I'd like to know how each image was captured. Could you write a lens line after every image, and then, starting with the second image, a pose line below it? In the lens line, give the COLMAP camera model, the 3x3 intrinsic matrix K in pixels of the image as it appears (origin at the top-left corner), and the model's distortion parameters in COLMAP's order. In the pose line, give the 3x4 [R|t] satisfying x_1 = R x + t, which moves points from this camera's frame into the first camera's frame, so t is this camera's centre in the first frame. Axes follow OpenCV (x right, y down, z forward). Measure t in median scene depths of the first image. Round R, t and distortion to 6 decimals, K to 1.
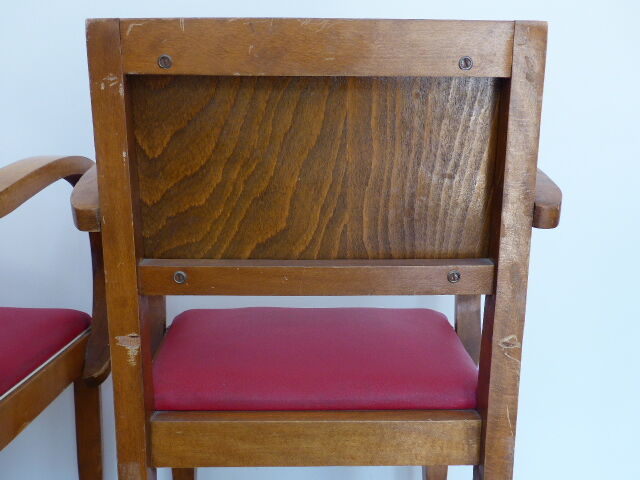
lens RADIAL K [[640.8, 0, 316.2], [0, 640.8, 240.2], [0, 0, 1]] dist [-0.063931, 0.000000]
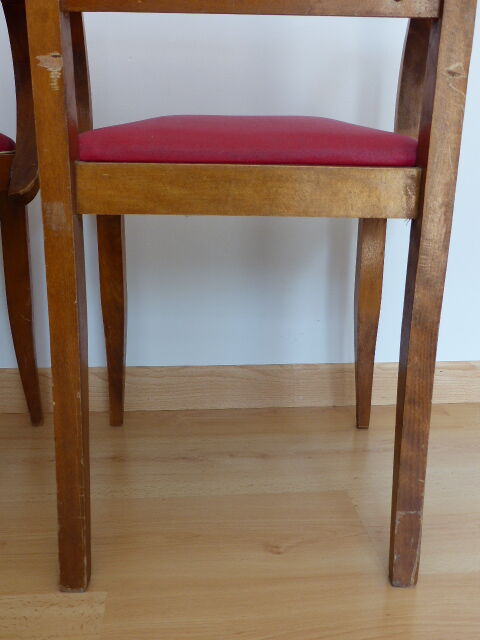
lens RADIAL K [[640.8, 0, 243.6], [0, 640.8, 319.6], [0, 0, 1]] dist [-0.063931, 0.000000]
pose [[0.999900, 0.012432, -0.006719, 0.001979], [-0.011173, 0.986605, 0.162743, 0.356138], [0.008652, -0.162652, 0.986646, 0.017925]]
